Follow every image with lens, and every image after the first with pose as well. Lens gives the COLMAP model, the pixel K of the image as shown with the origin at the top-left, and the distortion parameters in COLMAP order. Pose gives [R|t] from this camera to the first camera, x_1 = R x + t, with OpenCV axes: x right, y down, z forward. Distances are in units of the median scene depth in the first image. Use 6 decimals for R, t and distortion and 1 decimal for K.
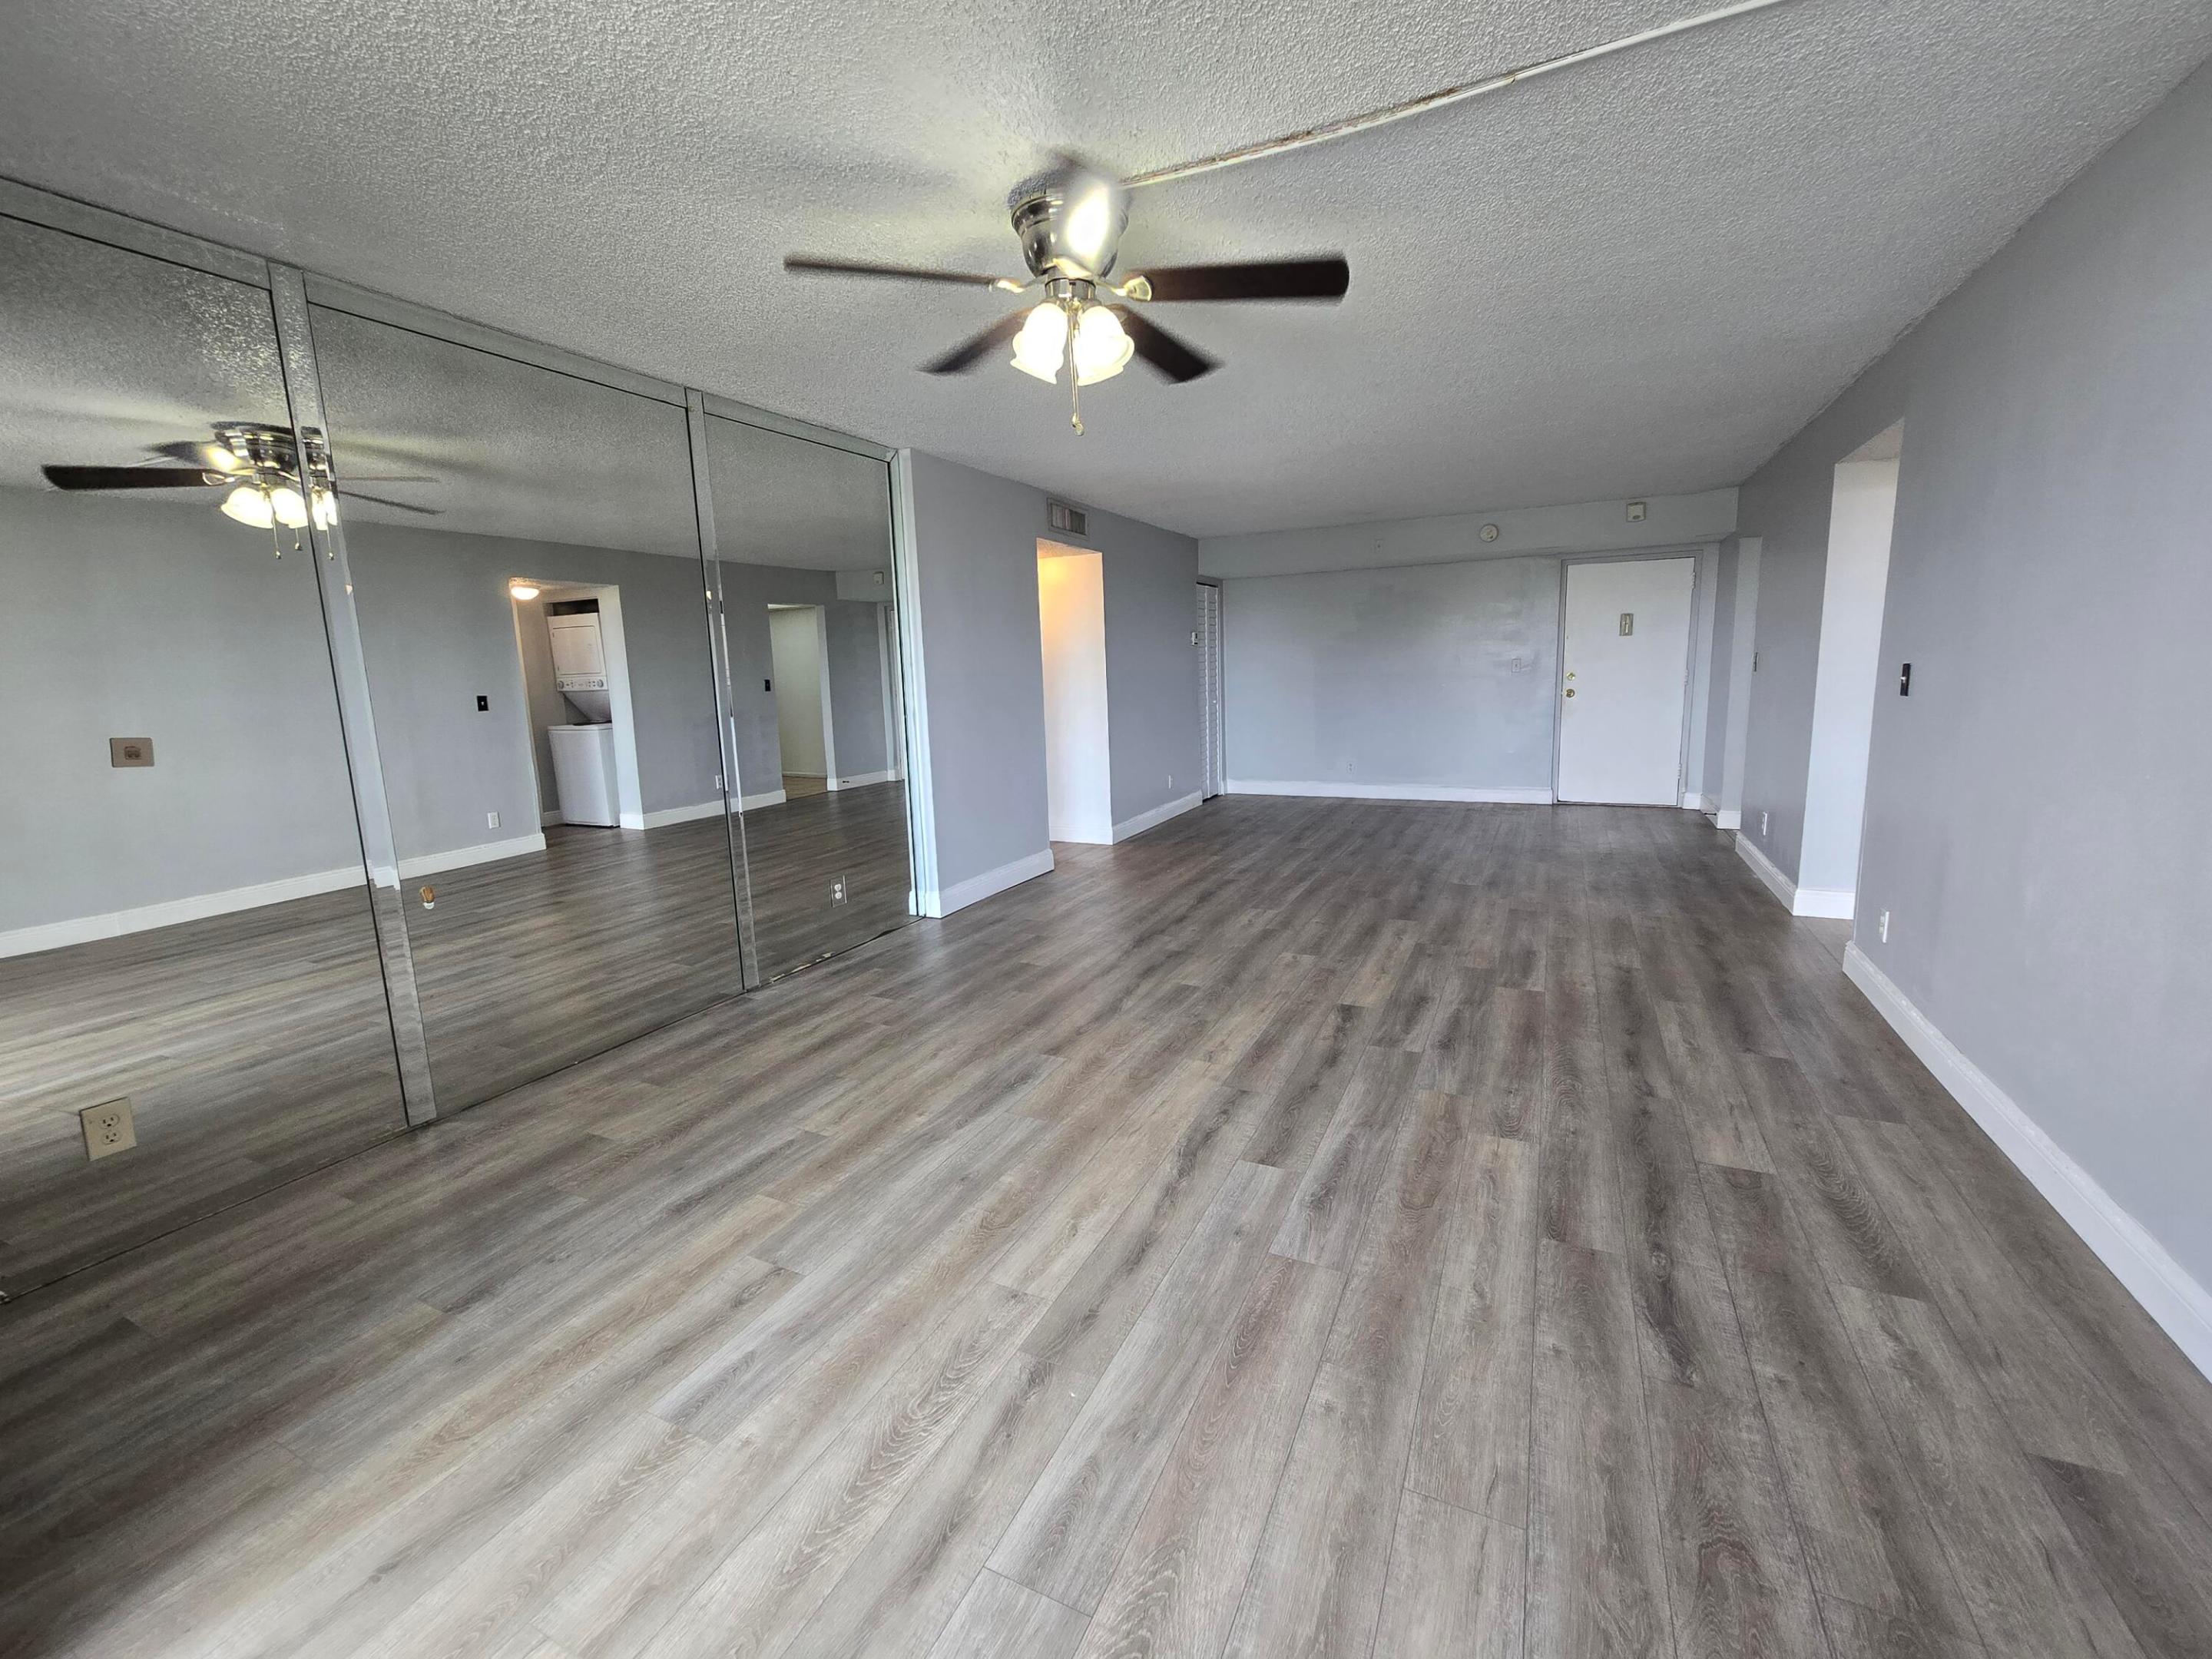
lens RADIAL K [[916.6, 0, 1118.3], [0, 916.6, 812.9], [0, 0, 1]] dist [-0.003120, -0.000410]
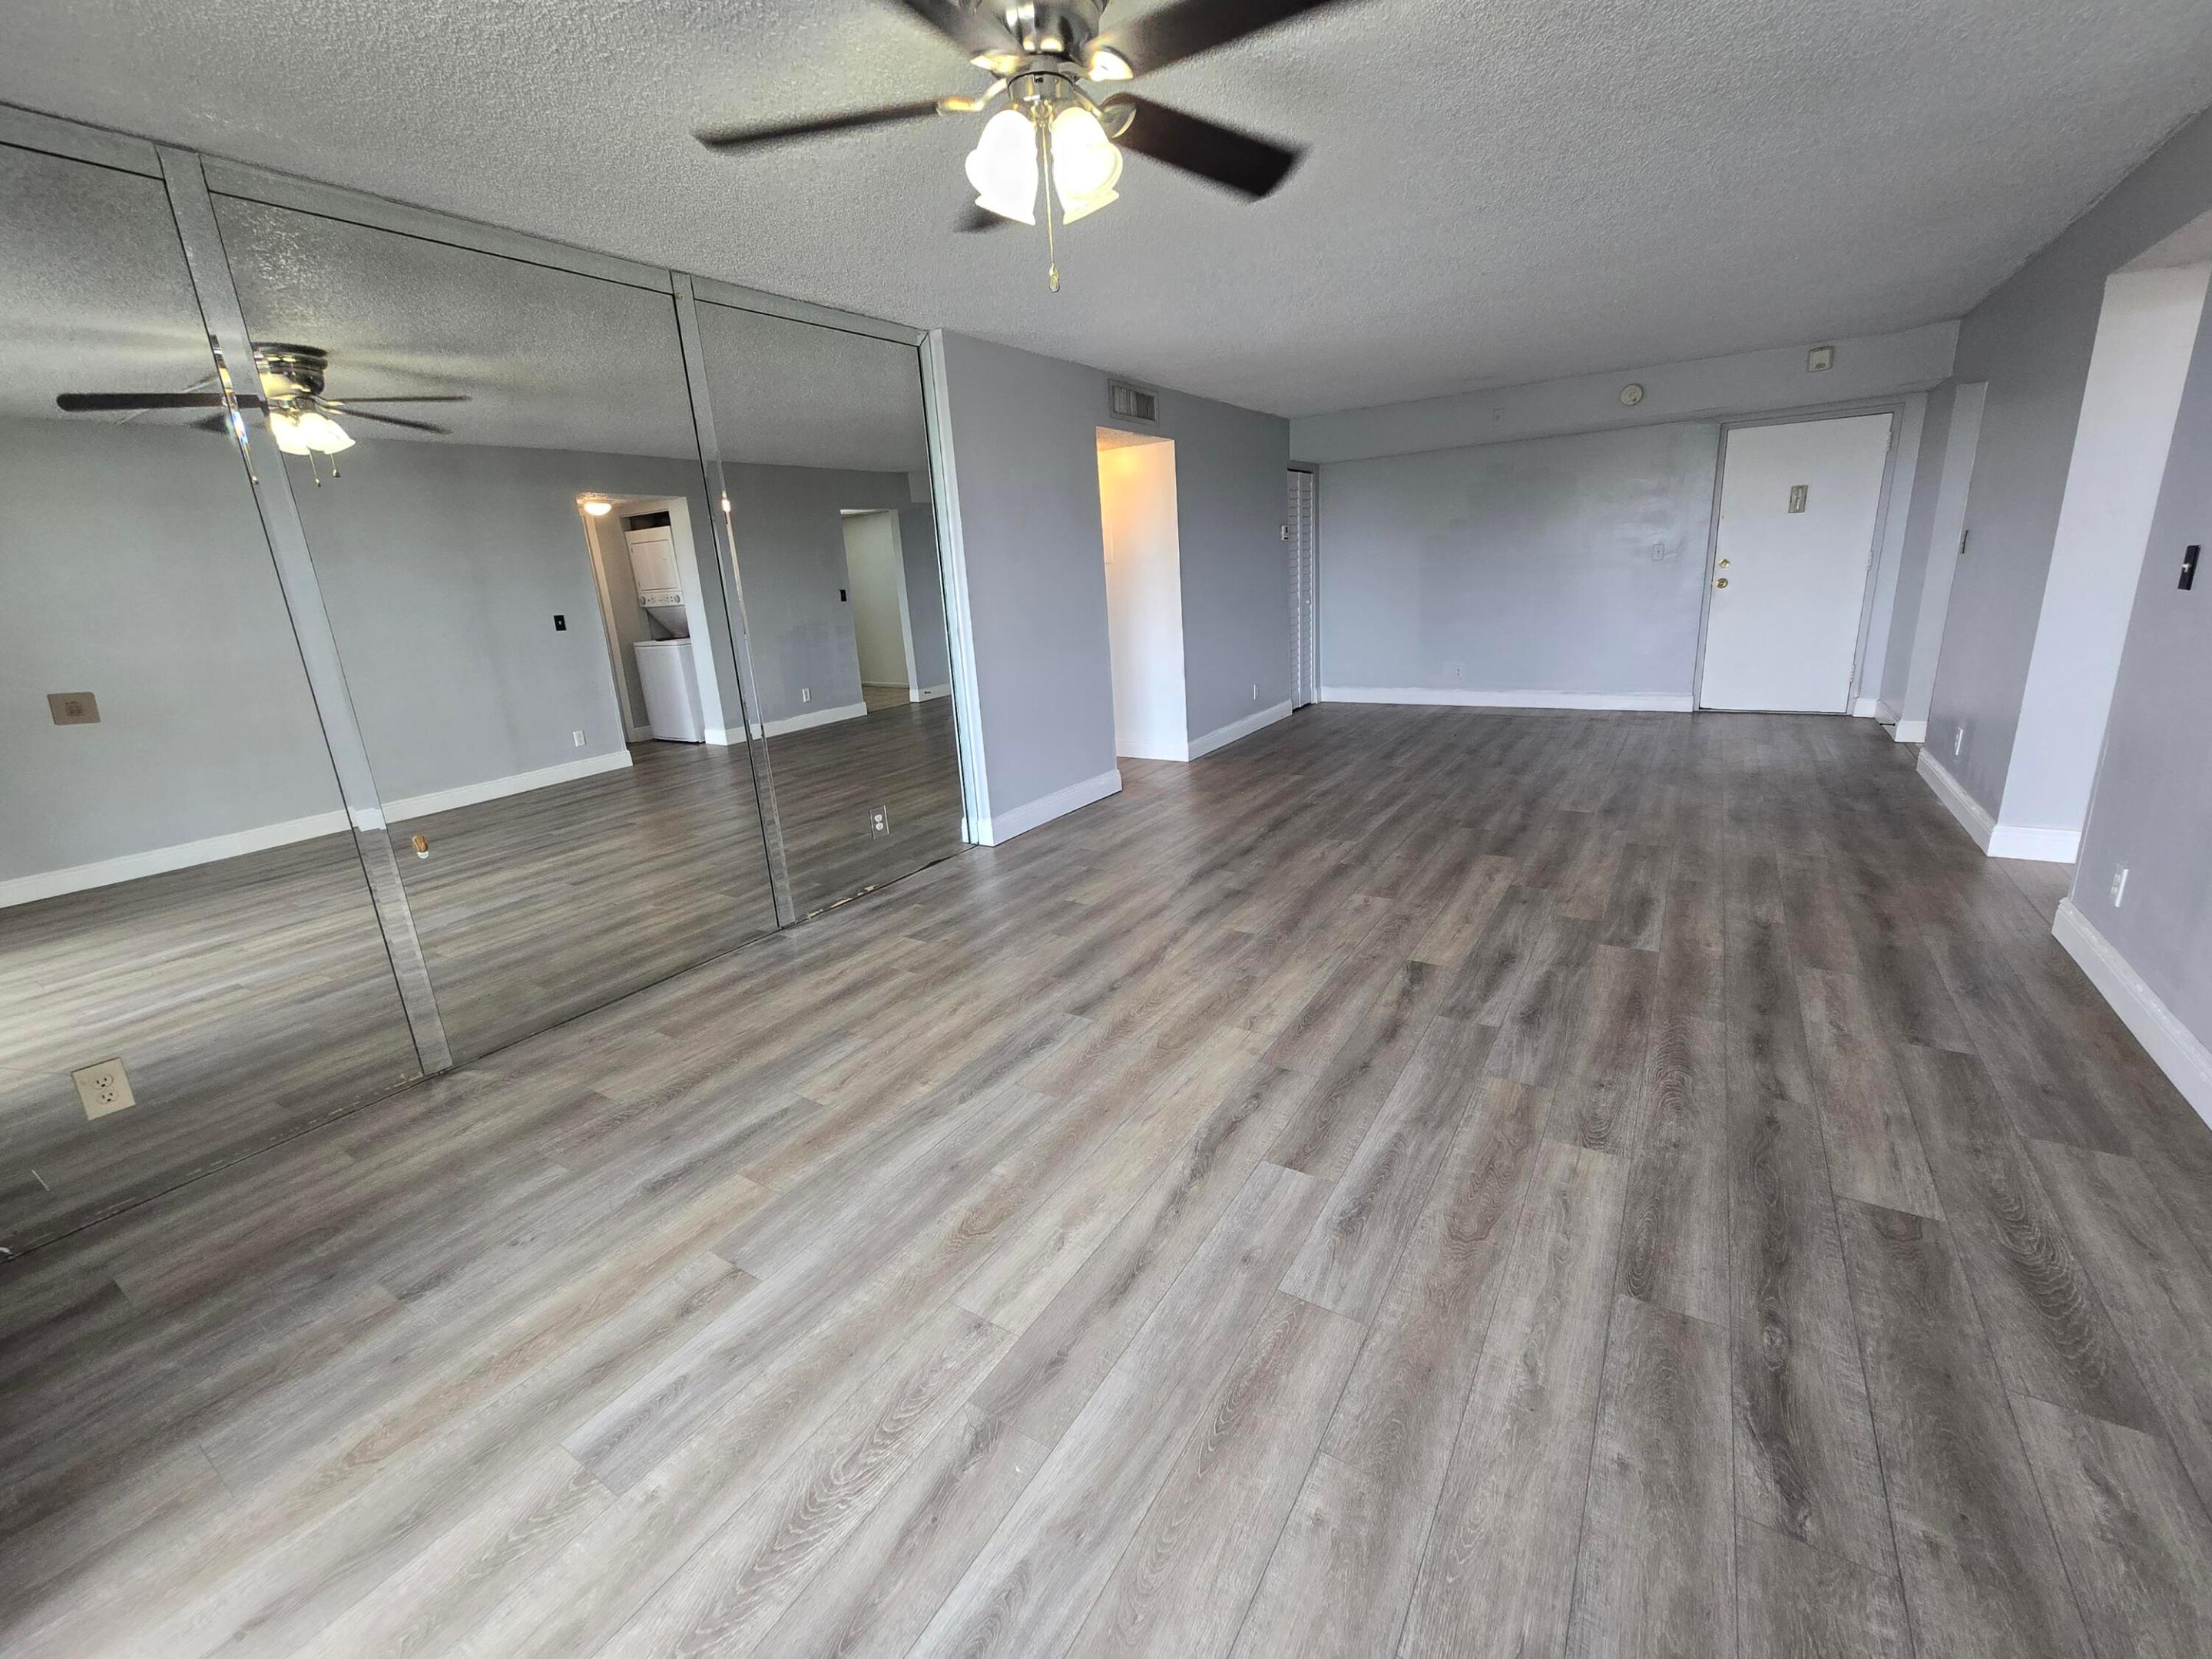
lens RADIAL K [[921.6, 0, 1110.6], [0, 921.6, 817.2], [0, 0, 1]] dist [-0.002086, 0.000712]
pose [[0.992387, 0.004691, -0.123069, 0.090708], [0.009073, 0.993775, 0.111040, -0.042277], [0.122824, -0.111311, 0.986166, 0.148915]]
